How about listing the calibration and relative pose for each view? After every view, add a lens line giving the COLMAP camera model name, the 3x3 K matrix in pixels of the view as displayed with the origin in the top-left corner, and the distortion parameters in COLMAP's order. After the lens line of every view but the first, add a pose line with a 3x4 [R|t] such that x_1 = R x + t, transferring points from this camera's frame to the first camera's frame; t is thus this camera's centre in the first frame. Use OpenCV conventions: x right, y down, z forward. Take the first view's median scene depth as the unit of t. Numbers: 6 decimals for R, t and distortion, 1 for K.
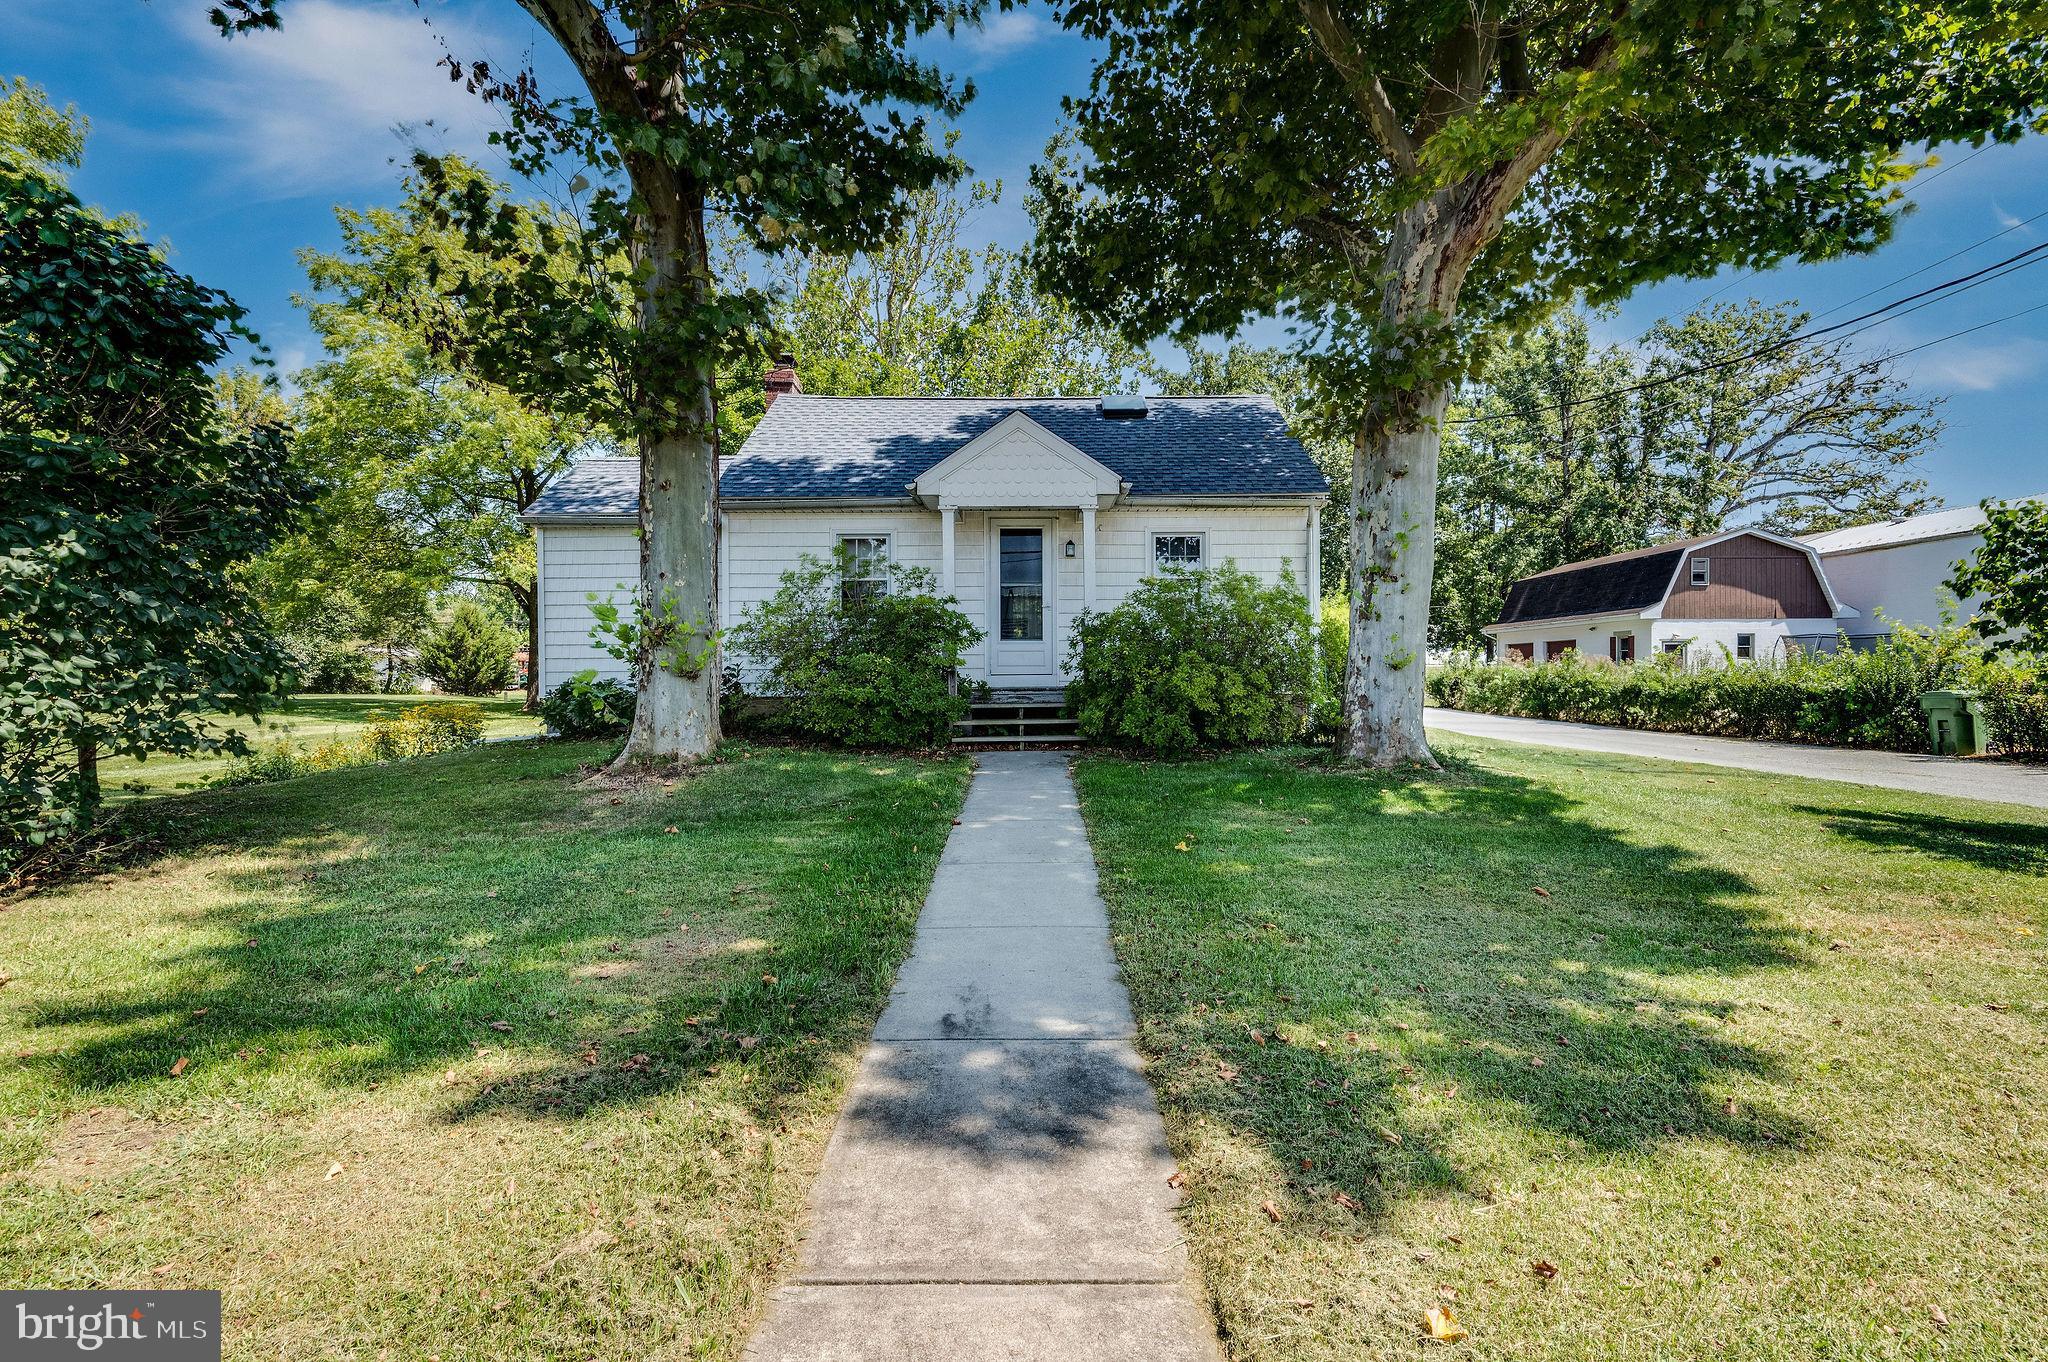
lens RADIAL K [[993.3, 0, 1025.7], [0, 993.3, 681.9], [0, 0, 1]] dist [-0.001064, -0.000048]
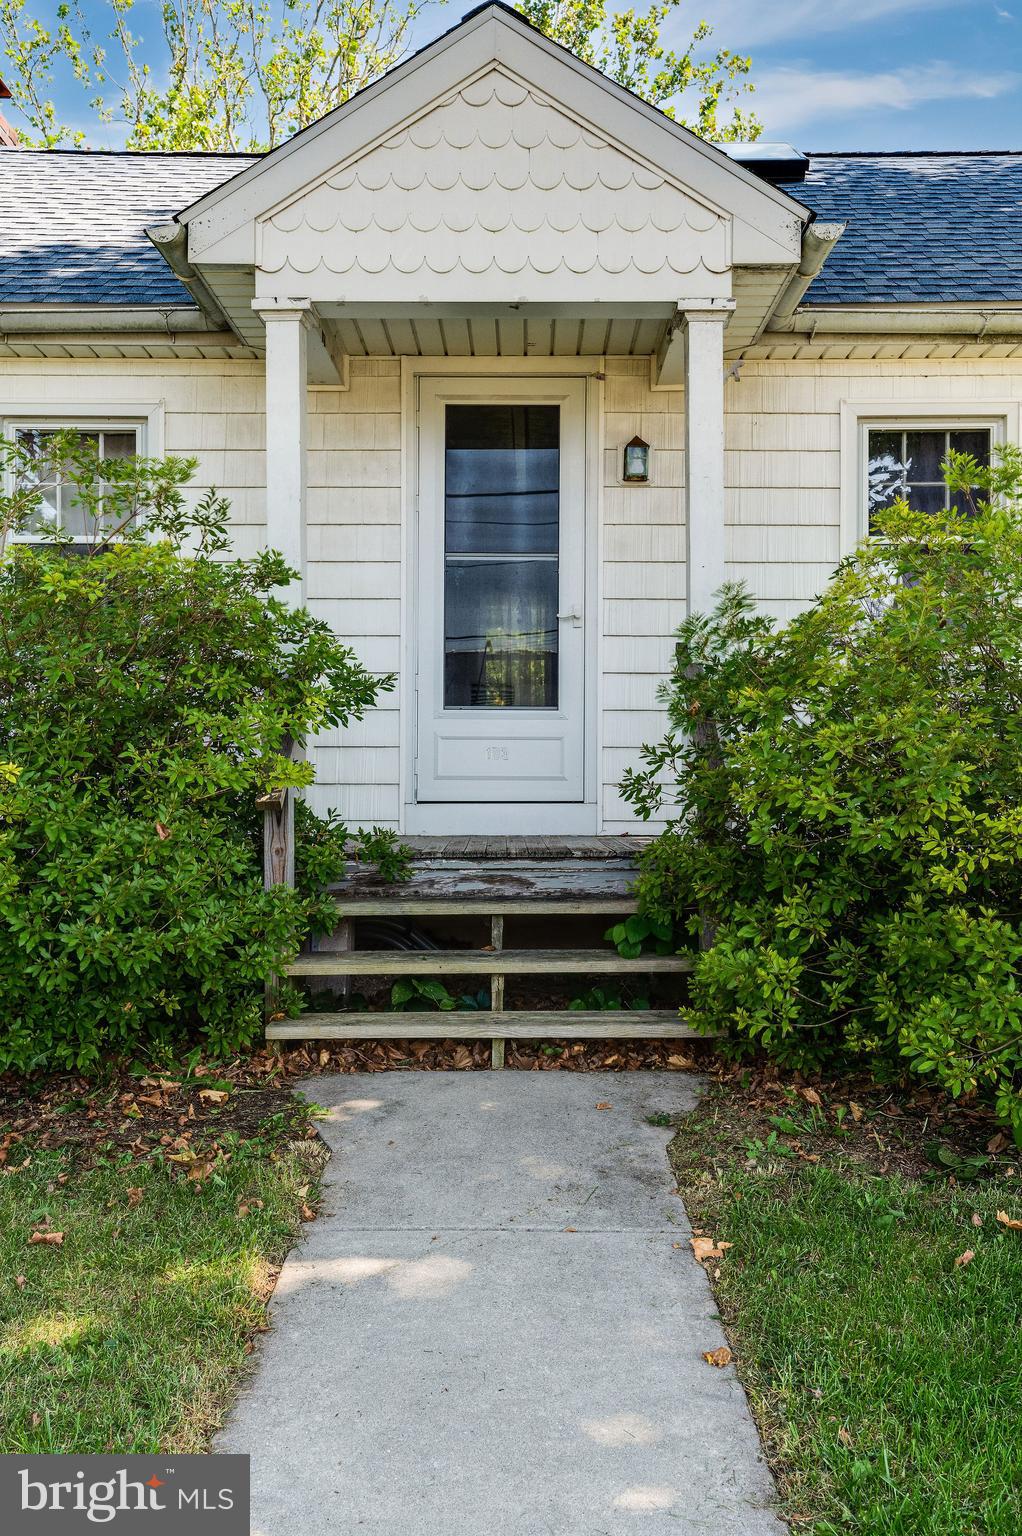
lens RADIAL K [[745.0, 0, 505.7], [0, 745.0, 760.9], [0, 0, 1]] dist [-0.001064, -0.000048]
pose [[0.999957, 0.009184, -0.000963, -0.002045], [-0.009174, 0.999905, 0.010280, -0.026236], [0.001058, -0.010271, 0.999947, 0.755059]]
